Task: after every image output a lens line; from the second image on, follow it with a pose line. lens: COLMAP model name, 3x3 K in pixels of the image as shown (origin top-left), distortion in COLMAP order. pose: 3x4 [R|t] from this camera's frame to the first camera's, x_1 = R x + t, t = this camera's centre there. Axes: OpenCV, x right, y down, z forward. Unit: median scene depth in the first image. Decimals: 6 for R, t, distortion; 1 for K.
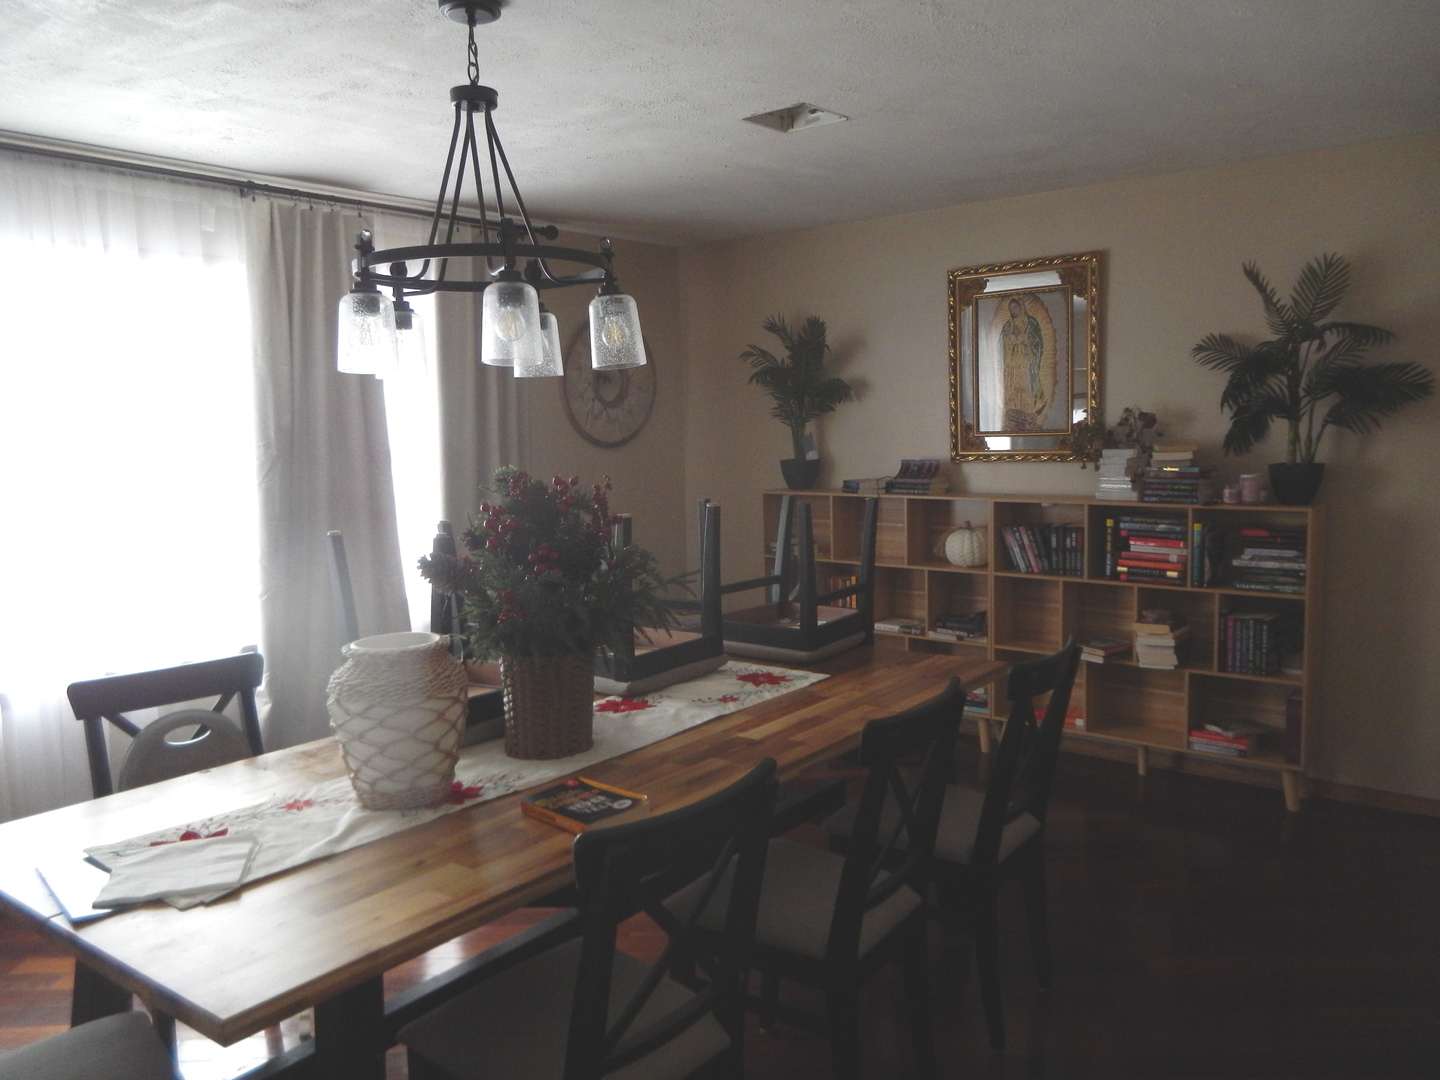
lens RADIAL K [[1112.4, 0, 724.3], [0, 1112.4, 538.5], [0, 0, 1]] dist [0.034961, 0.008756]
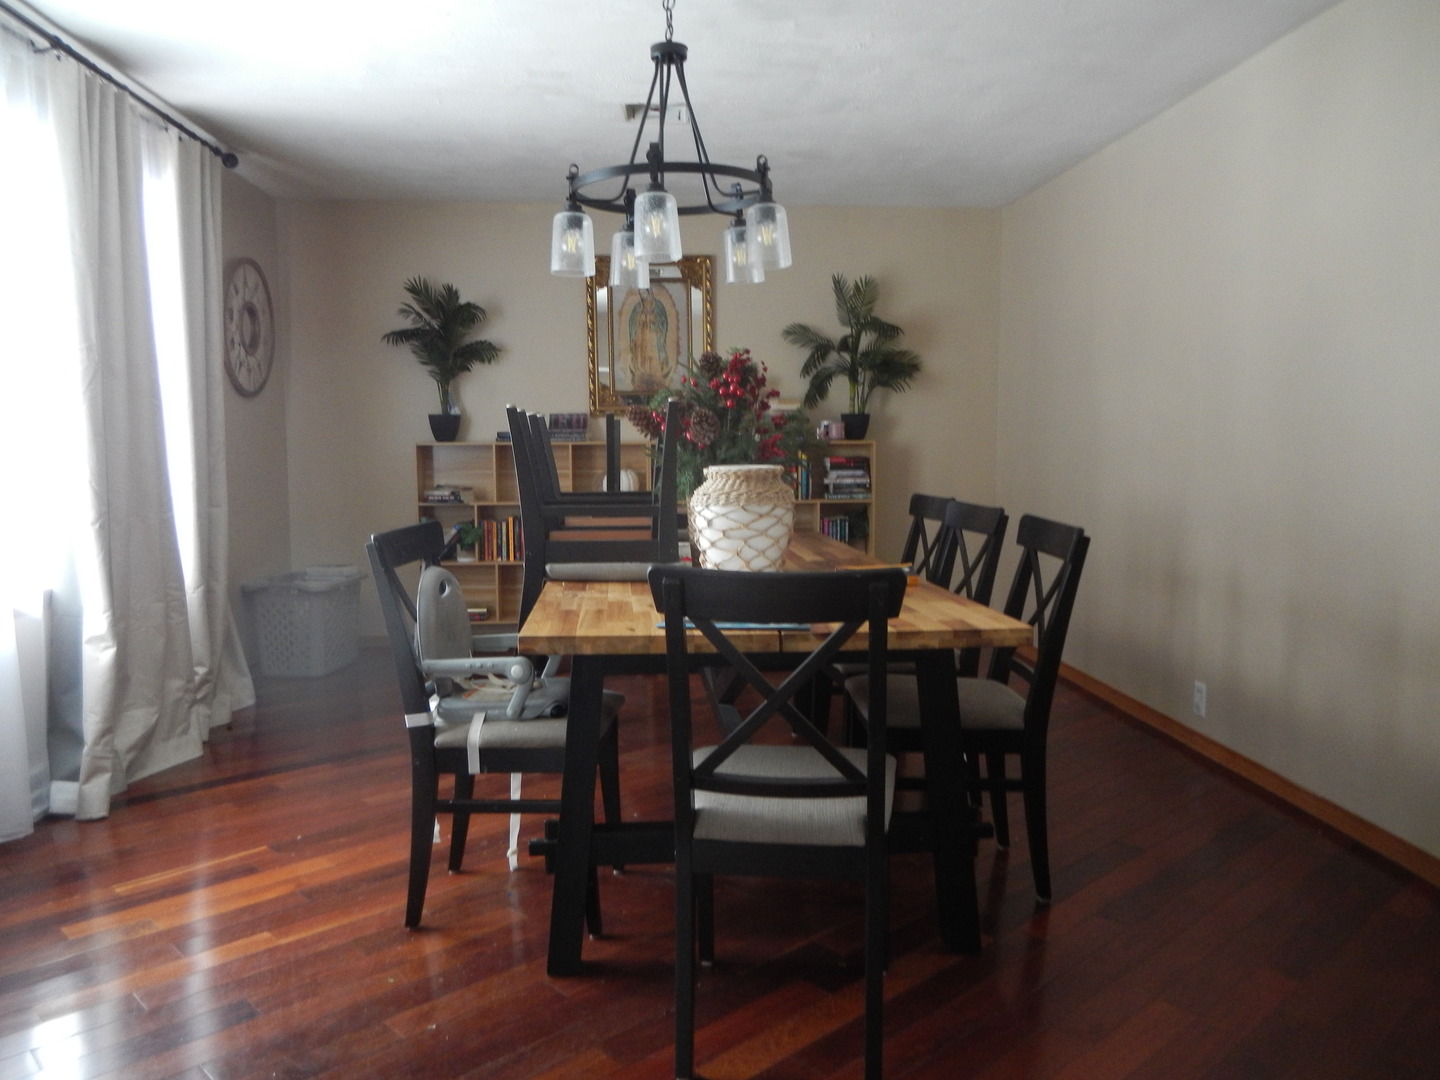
lens RADIAL K [[1112.4, 0, 724.3], [0, 1112.4, 538.5], [0, 0, 1]] dist [0.034961, 0.008756]
pose [[0.728845, -0.043085, 0.683321, -0.631248], [0.063860, 0.997945, -0.005191, 0.095080], [-0.681694, 0.047420, 0.730099, 0.042102]]
